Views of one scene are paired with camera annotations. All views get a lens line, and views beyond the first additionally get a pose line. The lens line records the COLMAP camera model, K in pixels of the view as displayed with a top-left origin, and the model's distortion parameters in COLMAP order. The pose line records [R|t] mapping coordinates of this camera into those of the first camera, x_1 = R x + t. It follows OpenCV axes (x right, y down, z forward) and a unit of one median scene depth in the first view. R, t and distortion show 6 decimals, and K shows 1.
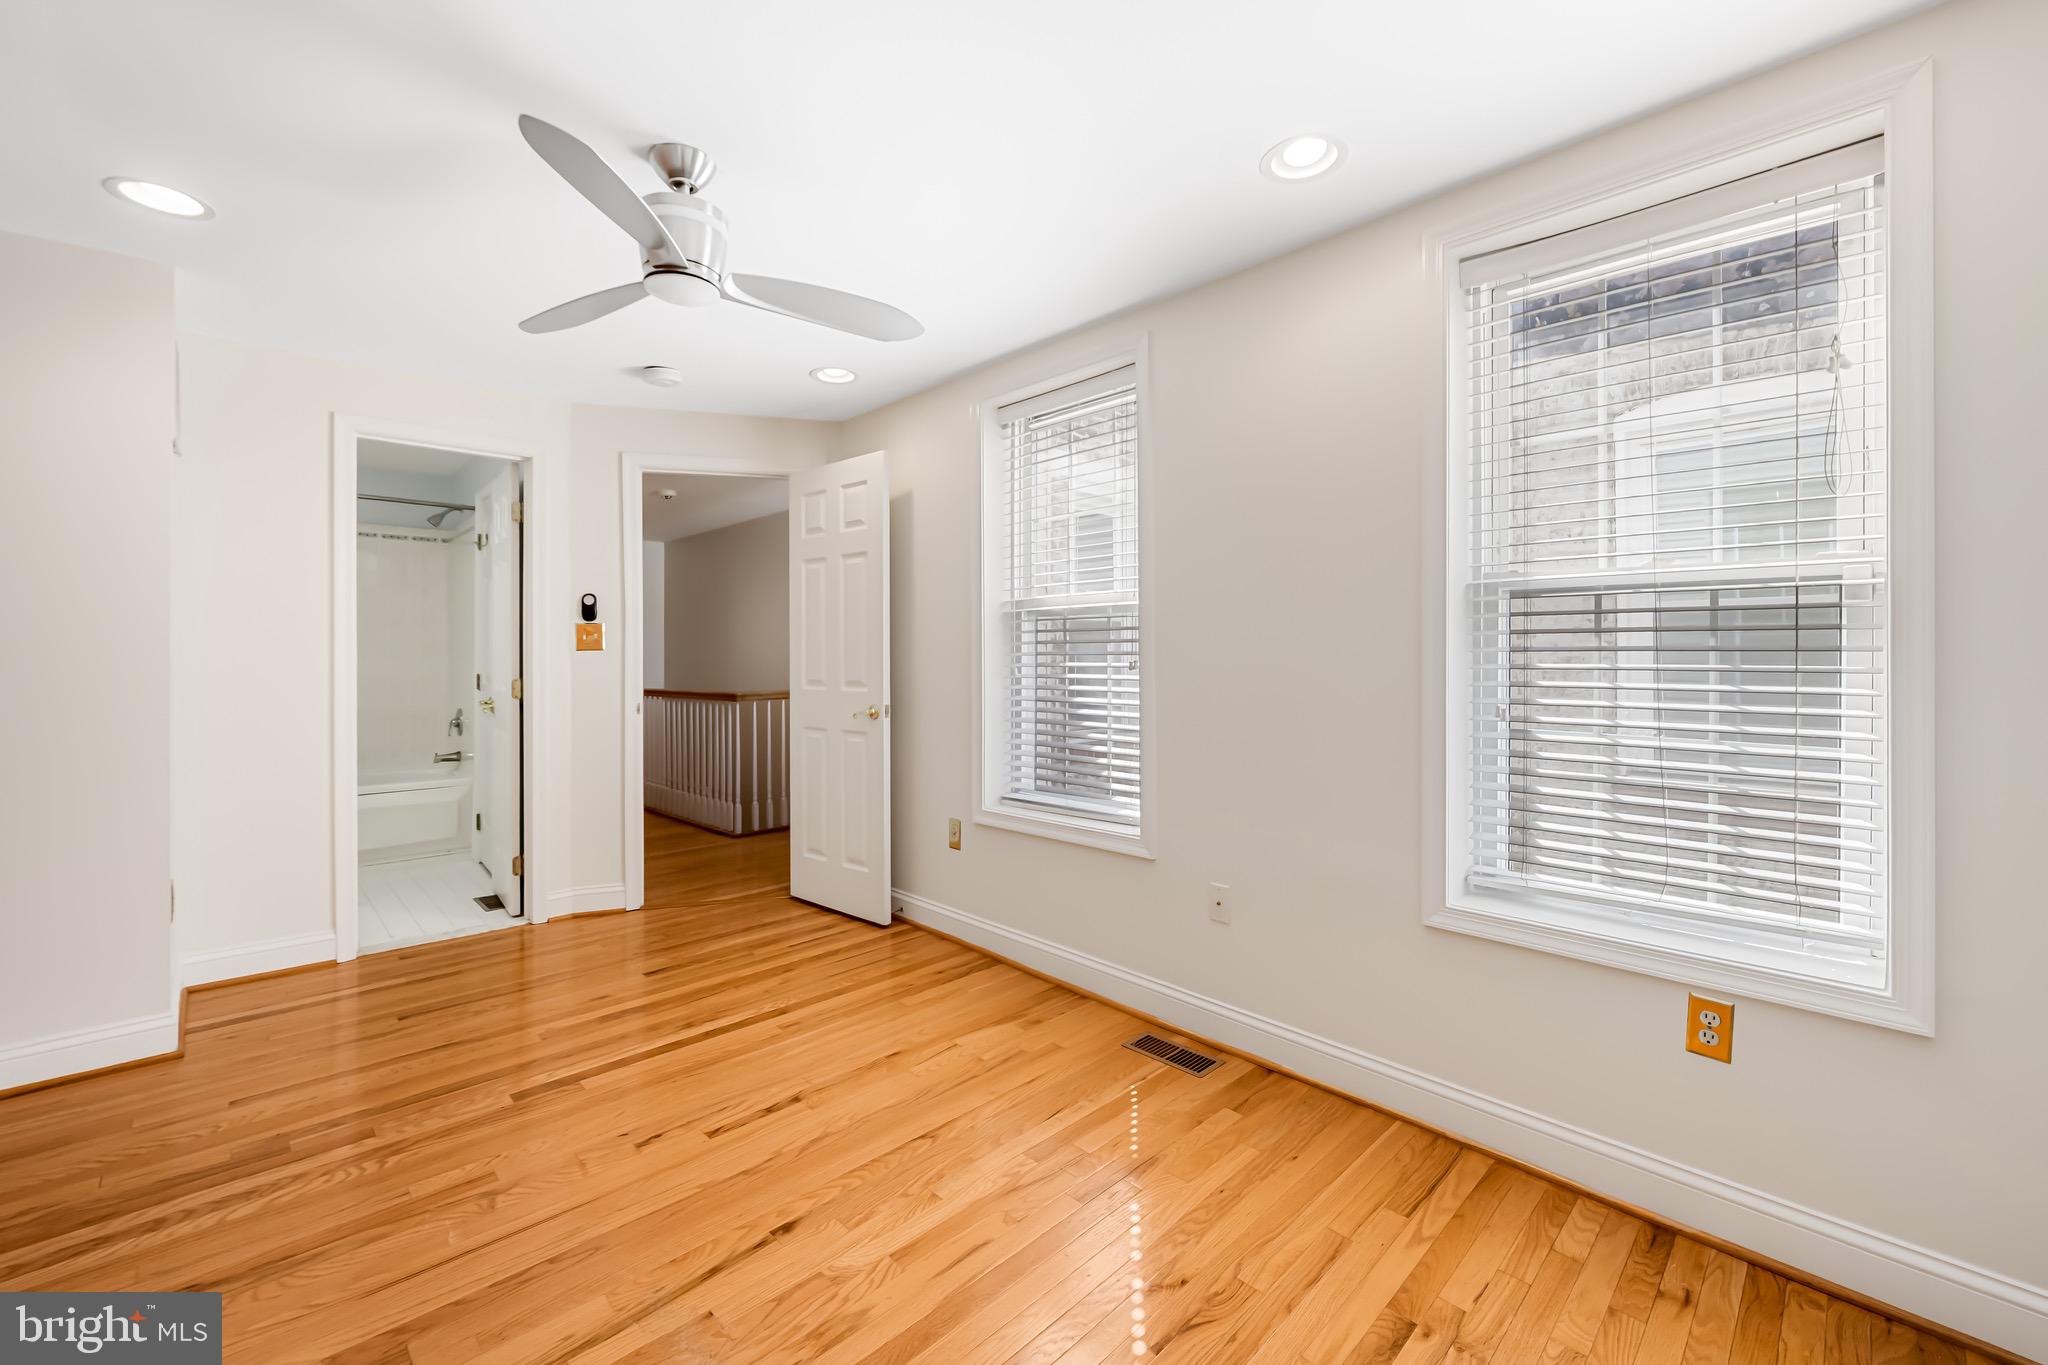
lens RADIAL K [[841.9, 0, 1022.1], [0, 841.9, 650.7], [0, 0, 1]] dist [-0.009939, -0.000159]
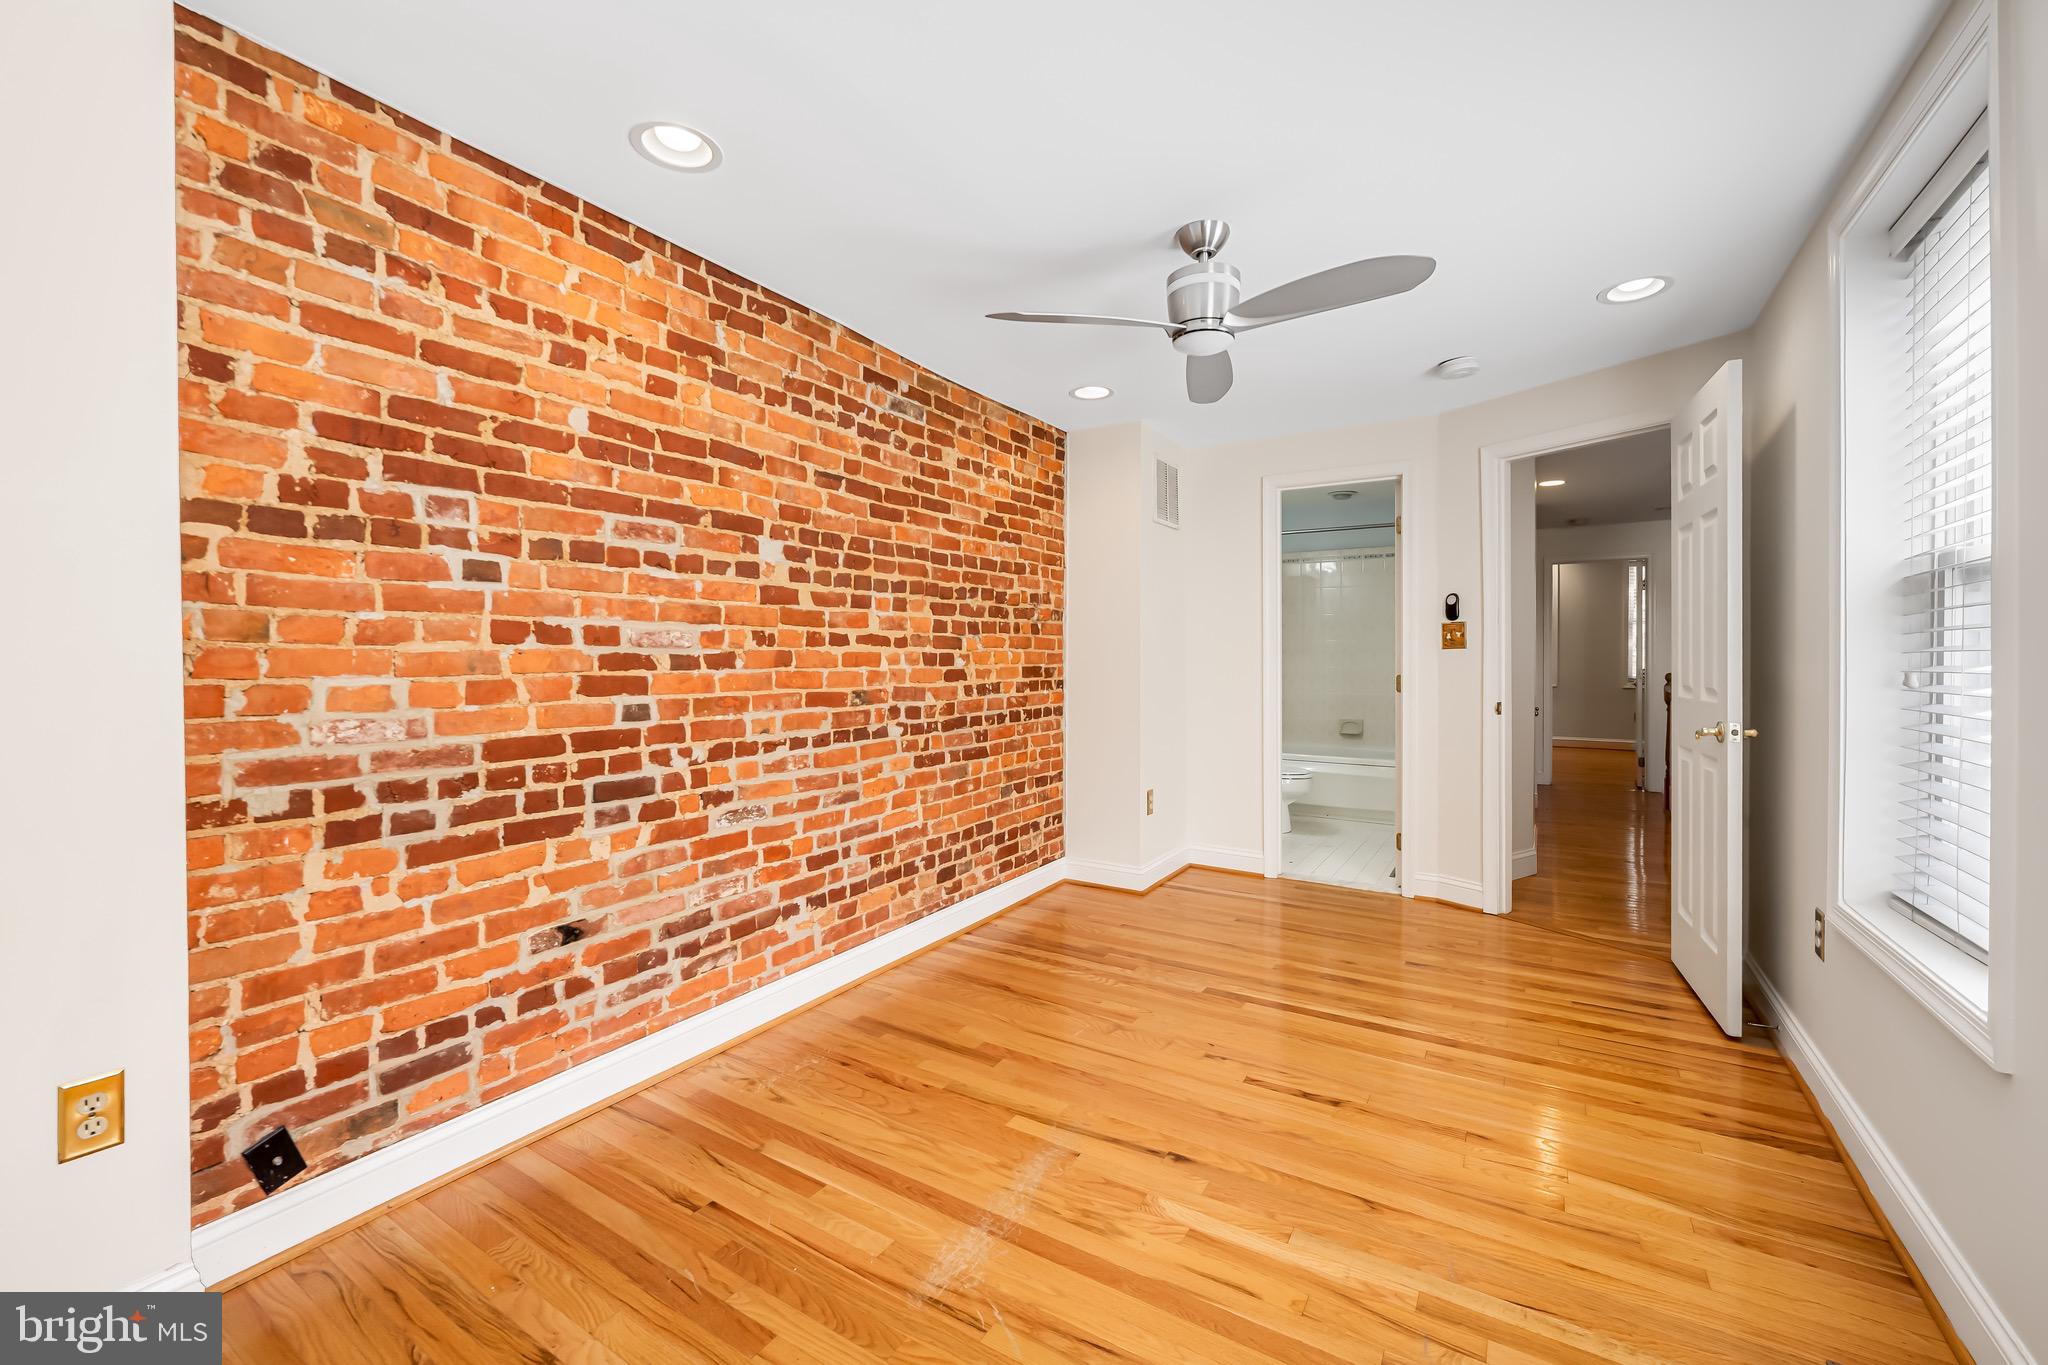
lens RADIAL K [[826.8, 0, 1020.6], [0, 826.8, 662.7], [0, 0, 1]] dist [-0.001171, -0.000188]
pose [[0.236886, 0.009262, -0.971493, 0.400136], [0.005886, 0.999923, 0.010968, 0.003030], [0.971520, -0.008317, 0.236813, 0.284974]]
